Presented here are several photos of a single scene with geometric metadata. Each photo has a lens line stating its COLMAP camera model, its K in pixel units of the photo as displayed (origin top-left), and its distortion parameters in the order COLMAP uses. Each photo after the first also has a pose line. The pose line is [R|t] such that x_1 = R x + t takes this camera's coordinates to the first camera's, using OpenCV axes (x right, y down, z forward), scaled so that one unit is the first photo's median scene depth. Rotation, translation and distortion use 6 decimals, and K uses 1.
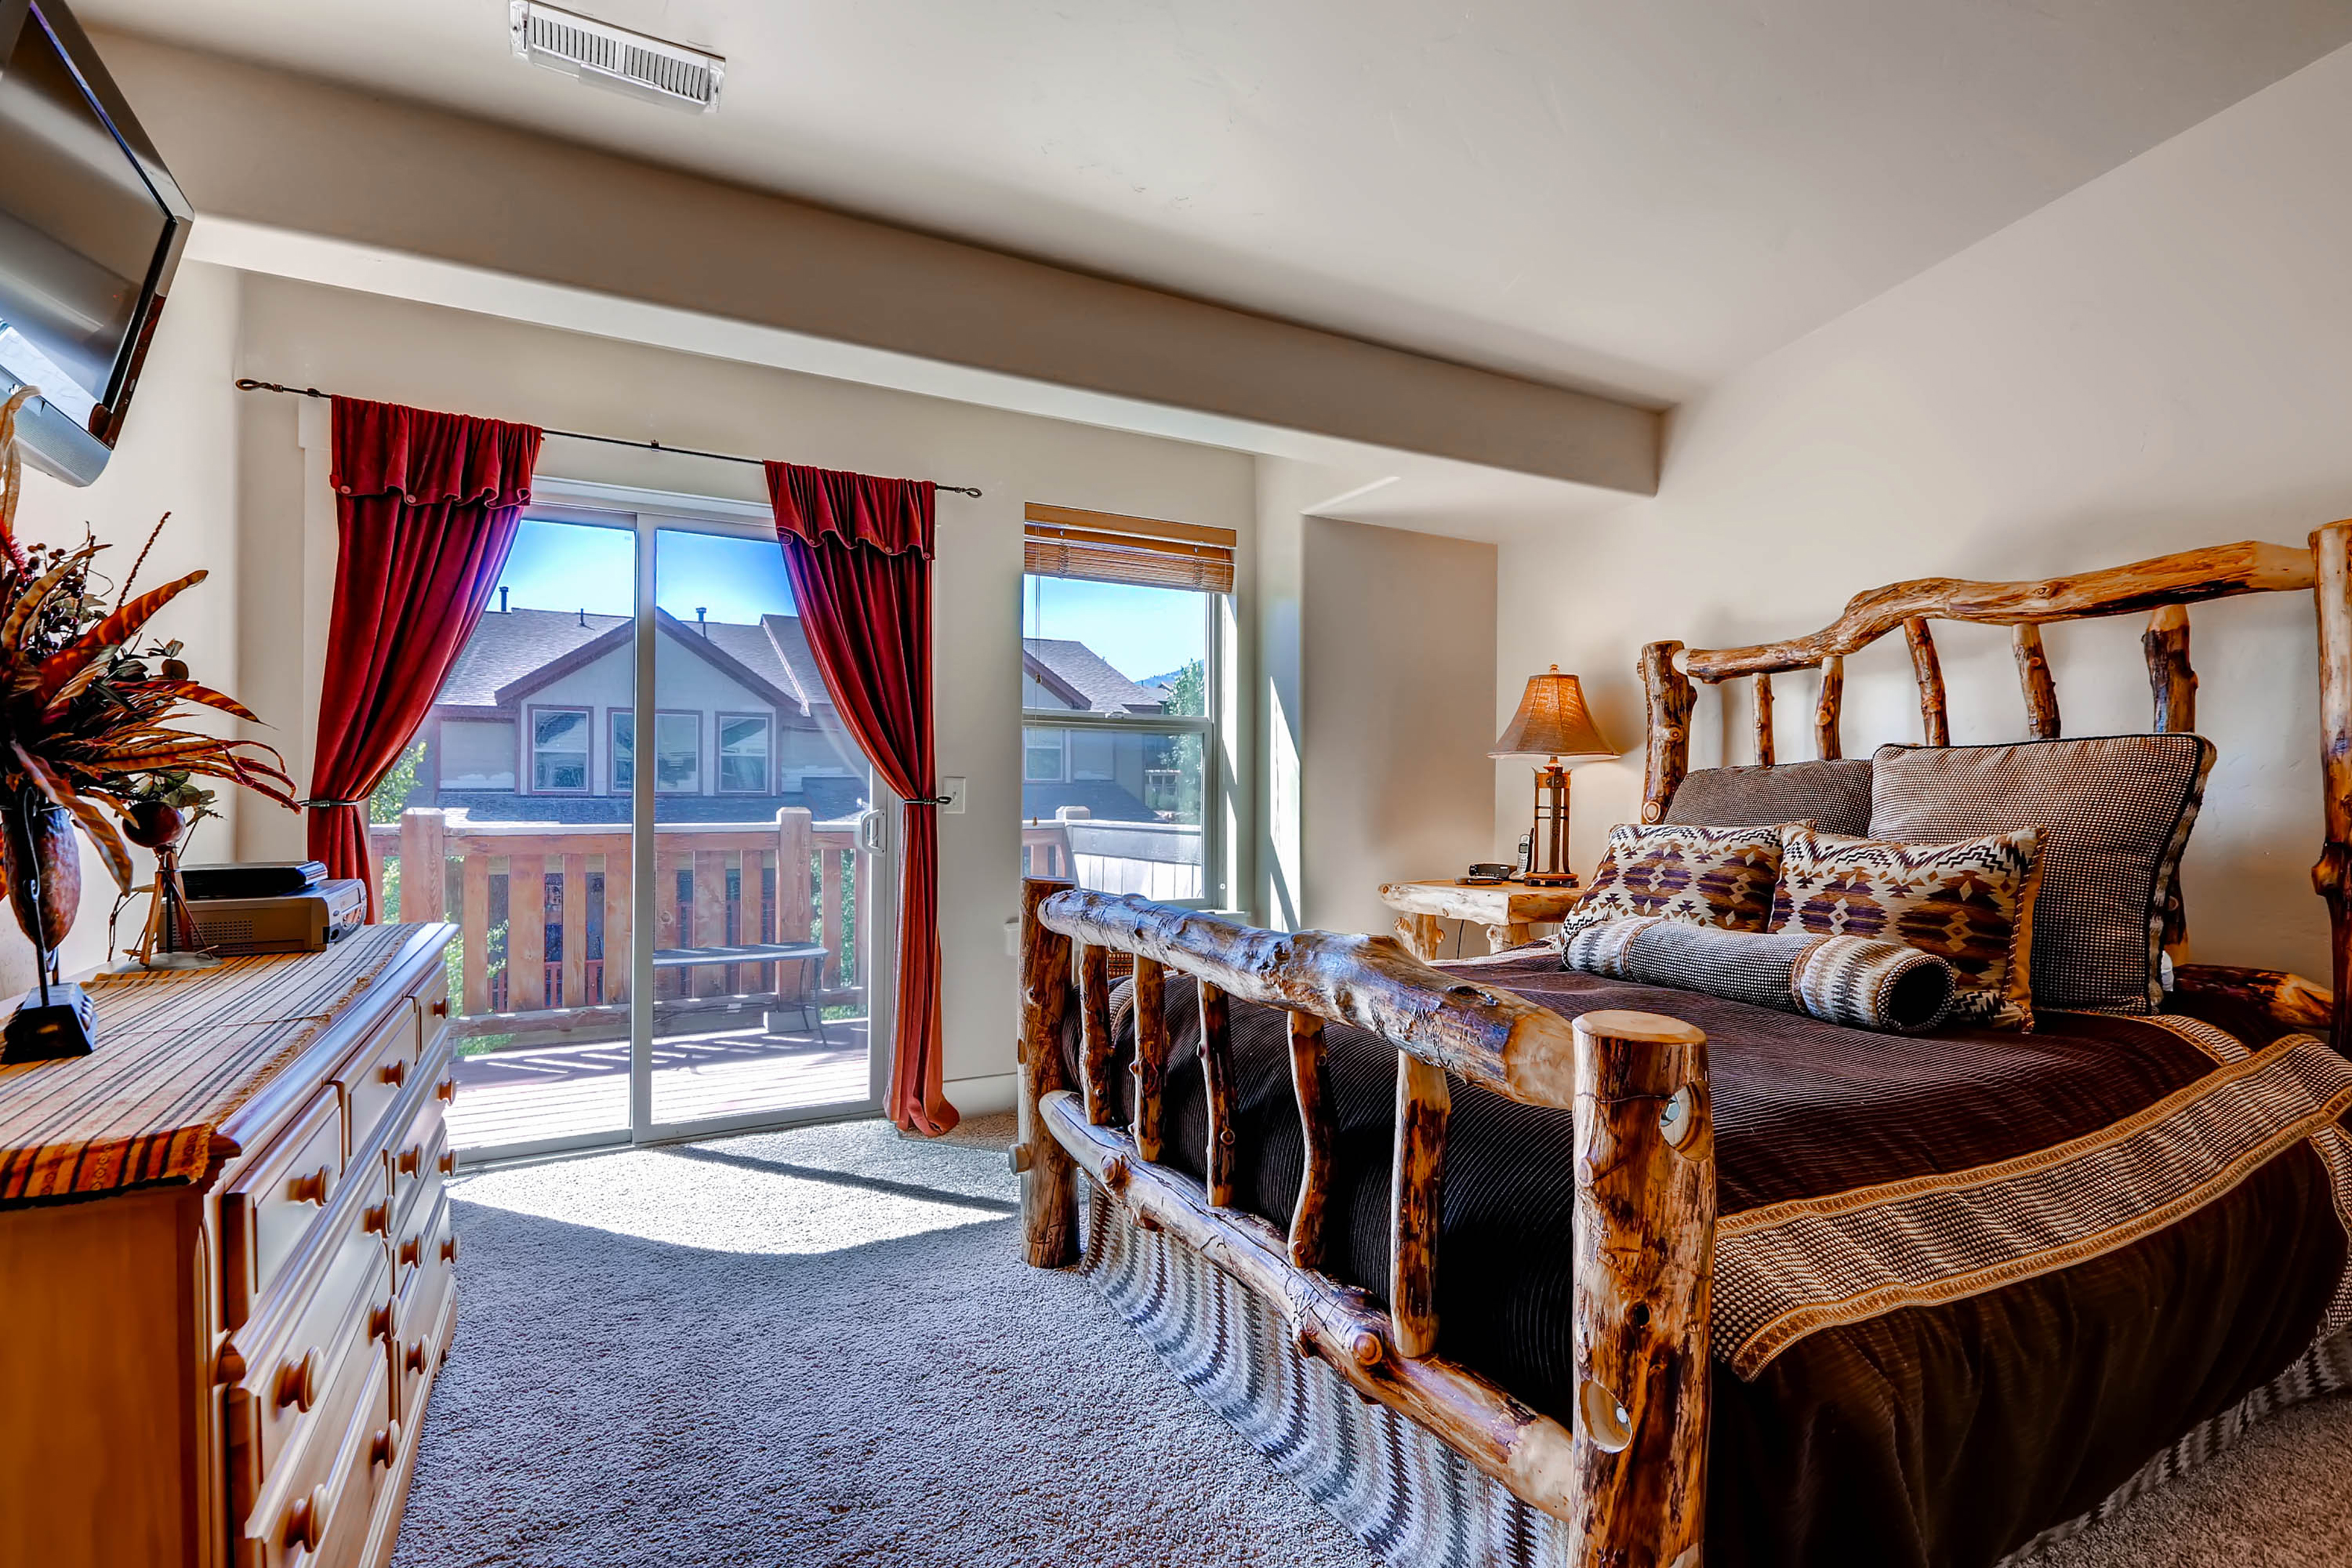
lens RADIAL K [[1092.2, 0, 1176.0], [0, 1092.2, 784.0], [0, 0, 1]] dist [-0.000340, -0.000012]
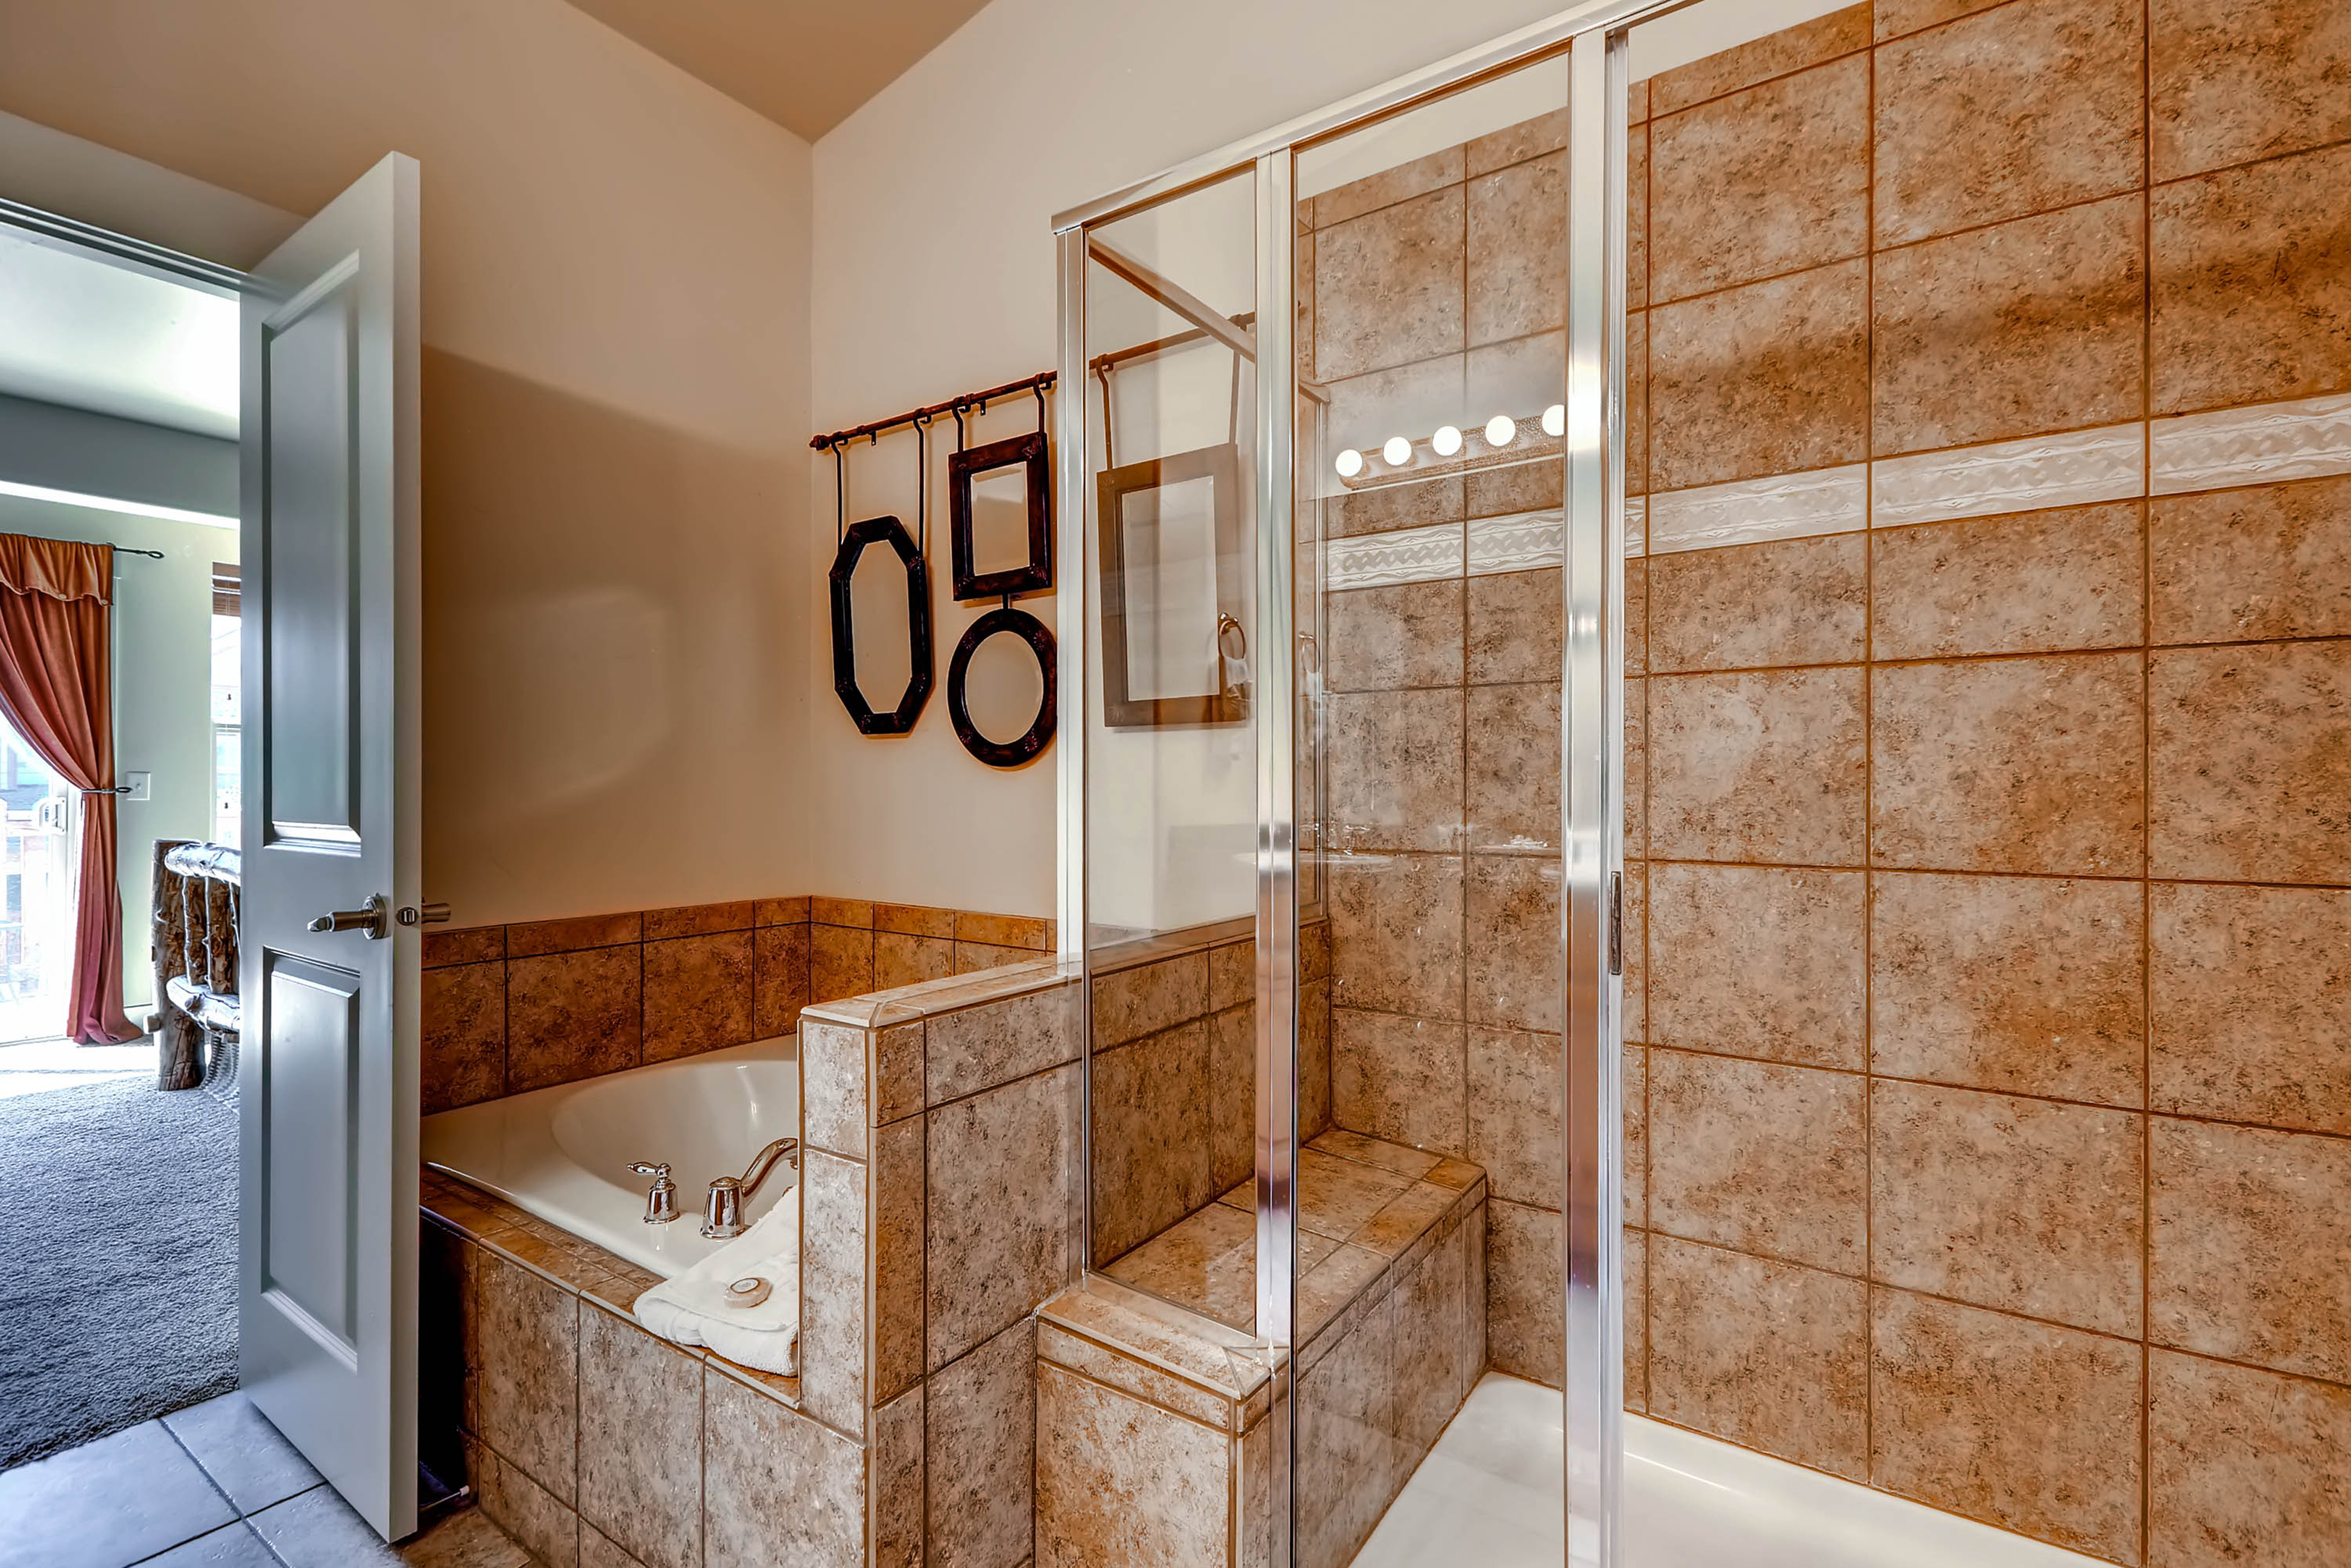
lens RADIAL K [[1046.9, 0, 1175.5], [0, 1046.9, 784.0], [0, 0, 1]] dist [0.002154, 0.000574]
pose [[0.888366, -0.001060, 0.459135, 0.340460], [-0.003634, 0.999950, 0.009340, -0.009009], [-0.459122, -0.009965, 0.888317, -0.719838]]
